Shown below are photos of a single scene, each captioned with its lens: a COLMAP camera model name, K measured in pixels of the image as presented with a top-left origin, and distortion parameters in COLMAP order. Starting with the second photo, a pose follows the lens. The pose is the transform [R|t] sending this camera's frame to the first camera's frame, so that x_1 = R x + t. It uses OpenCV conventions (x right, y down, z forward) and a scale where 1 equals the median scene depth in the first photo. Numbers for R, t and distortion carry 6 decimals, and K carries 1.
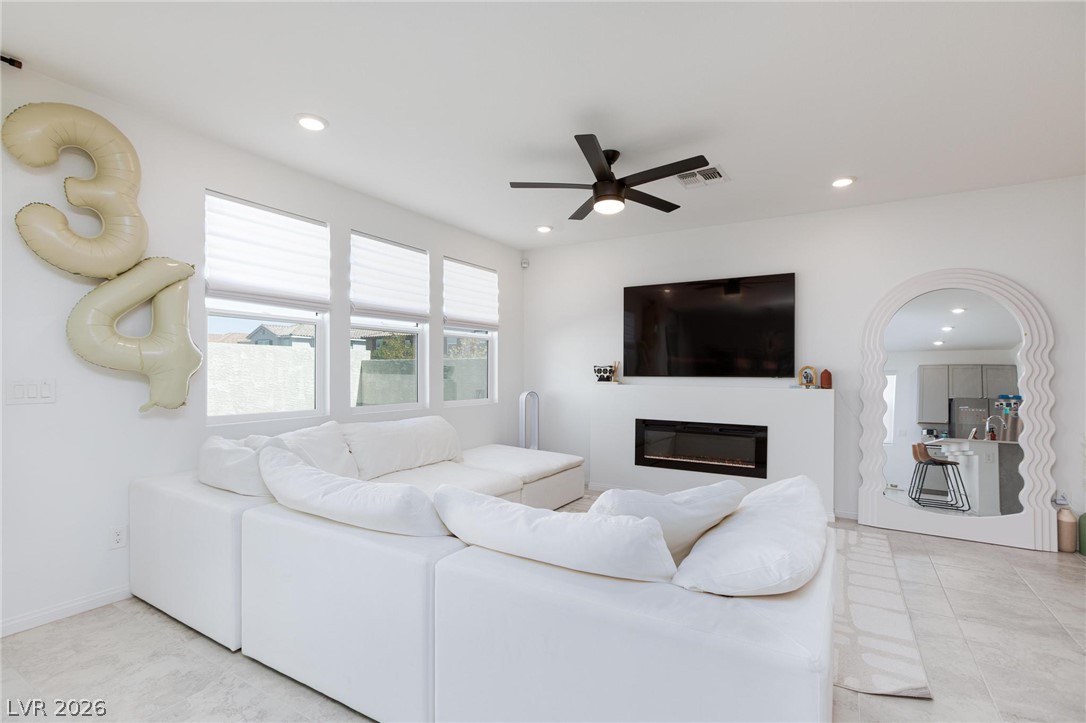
lens RADIAL K [[511.6, 0, 550.2], [0, 511.6, 375.7], [0, 0, 1]] dist [-0.013668, 0.010601]
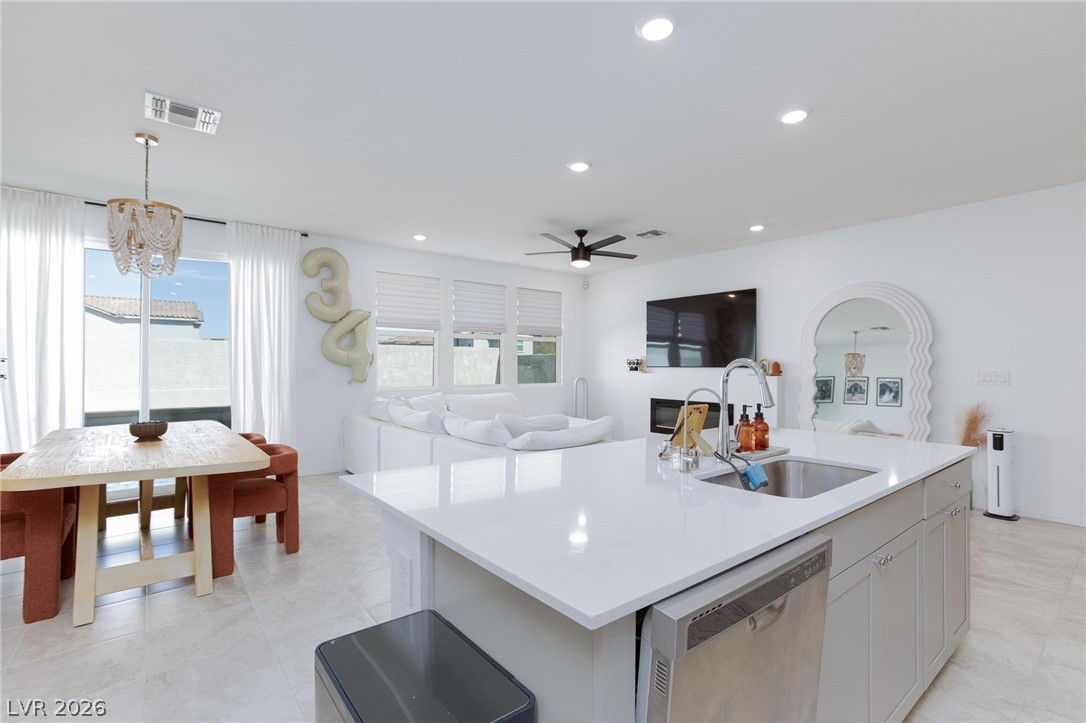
lens RADIAL K [[511.6, 0, 533.9], [0, 511.6, 359.6], [0, 0, 1]] dist [-0.013668, 0.010601]
pose [[0.932773, -0.006174, -0.360413, 0.567530], [0.000121, 0.999859, -0.016814, 0.006775], [0.360465, 0.015640, 0.932641, -0.586070]]
